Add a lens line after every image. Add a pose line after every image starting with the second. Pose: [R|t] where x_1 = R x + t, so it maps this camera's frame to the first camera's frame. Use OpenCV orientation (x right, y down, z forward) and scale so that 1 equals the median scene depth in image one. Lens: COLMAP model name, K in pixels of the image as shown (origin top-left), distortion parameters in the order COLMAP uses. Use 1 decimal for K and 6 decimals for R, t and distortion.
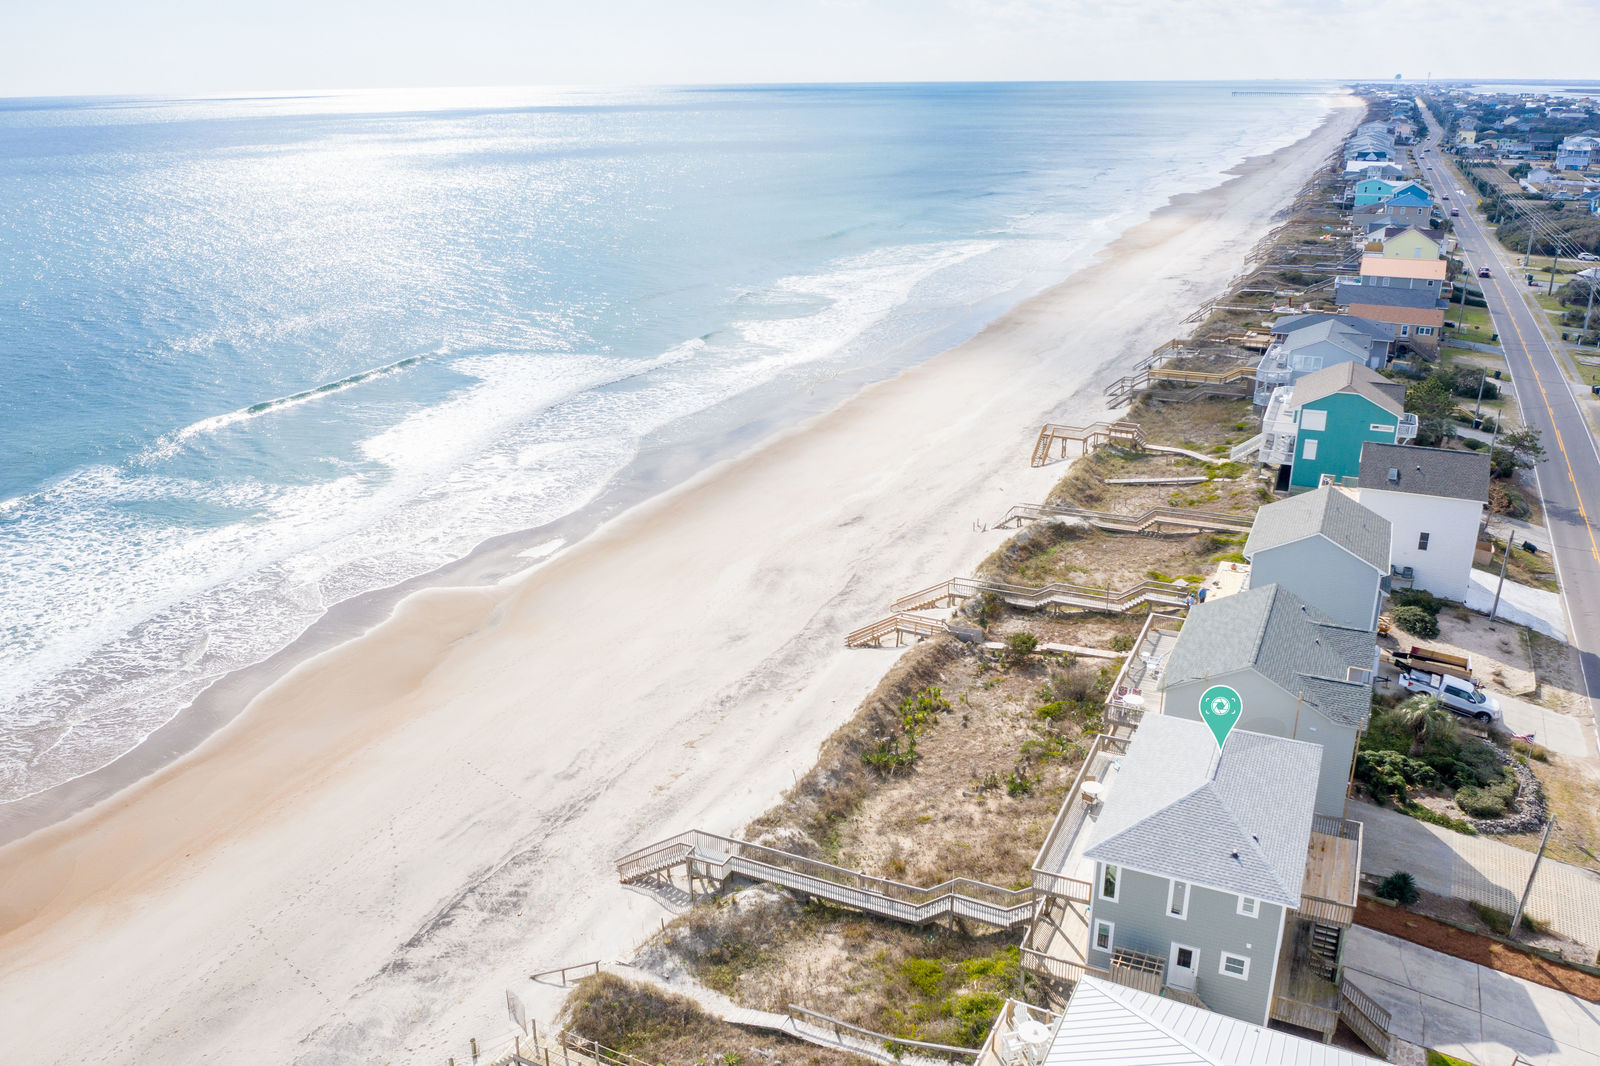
lens RADIAL K [[1247.1, 0, 800.0], [0, 1247.1, 533.0], [0, 0, 1]] dist [-0.035704, 0.004678]
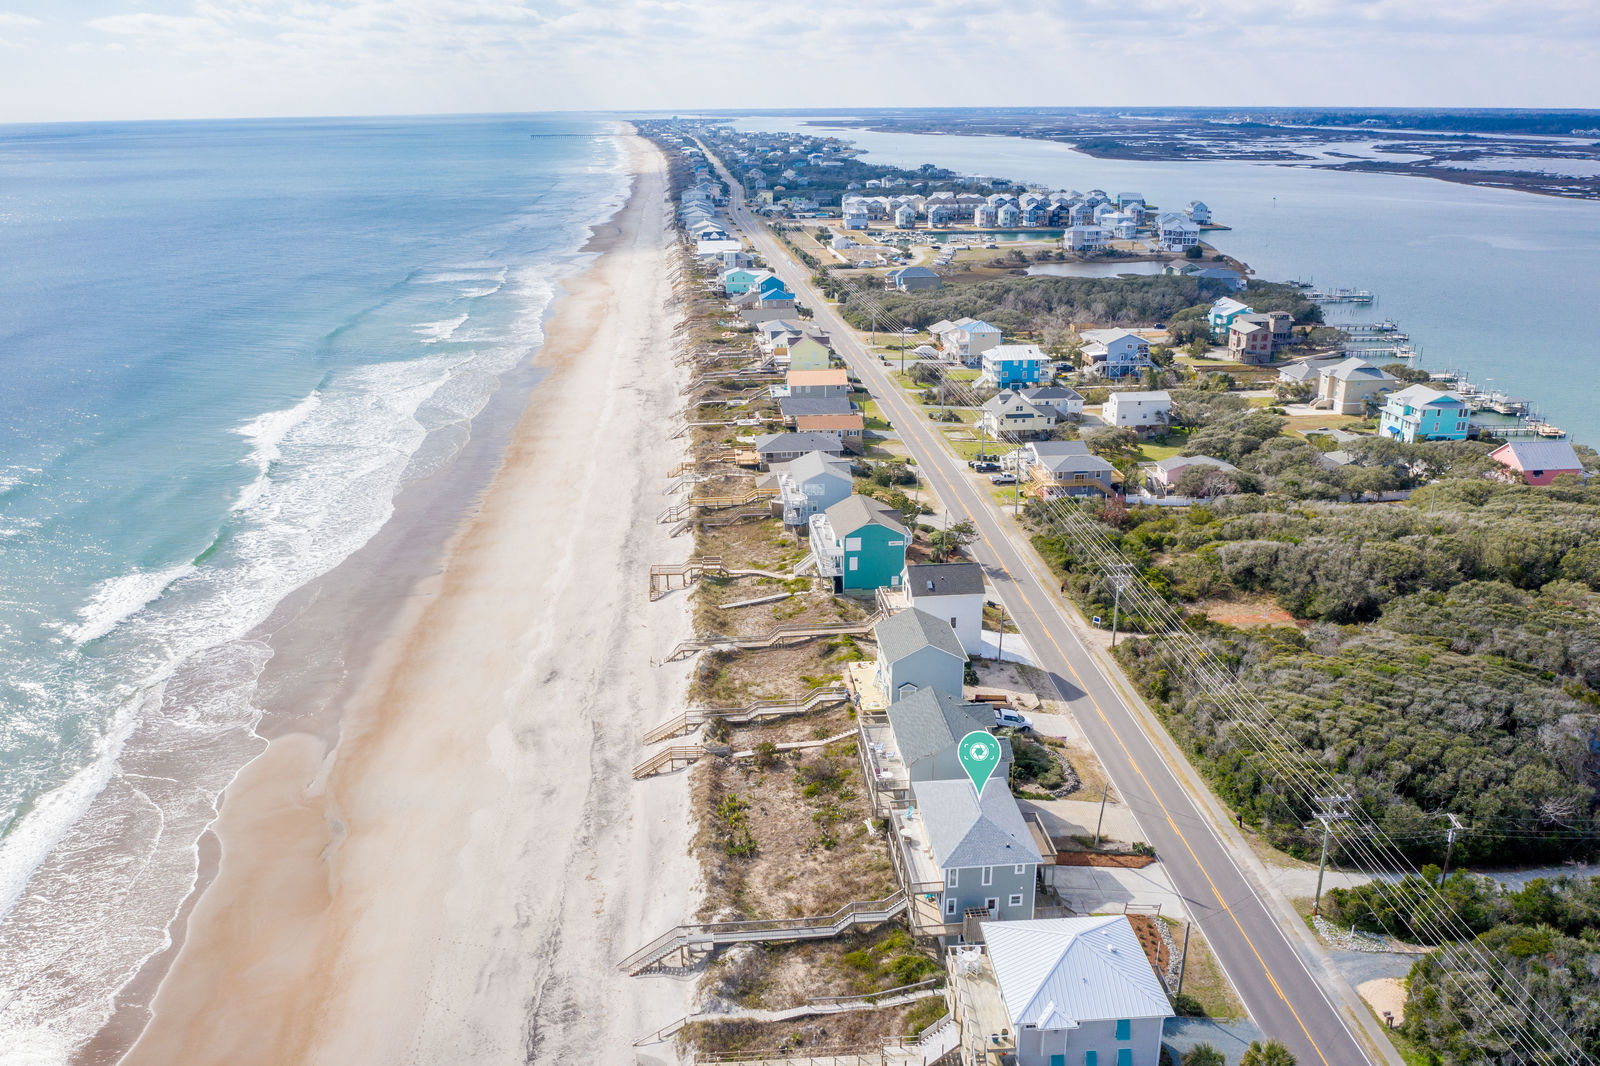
lens RADIAL K [[1247.1, 0, 800.0], [0, 1247.1, 533.0], [0, 0, 1]] dist [-0.035704, 0.004678]
pose [[0.864061, -0.161952, 0.476624, -0.467064], [0.174871, 0.984436, 0.017482, -0.191109], [-0.472037, 0.068242, 0.878933, -0.371941]]
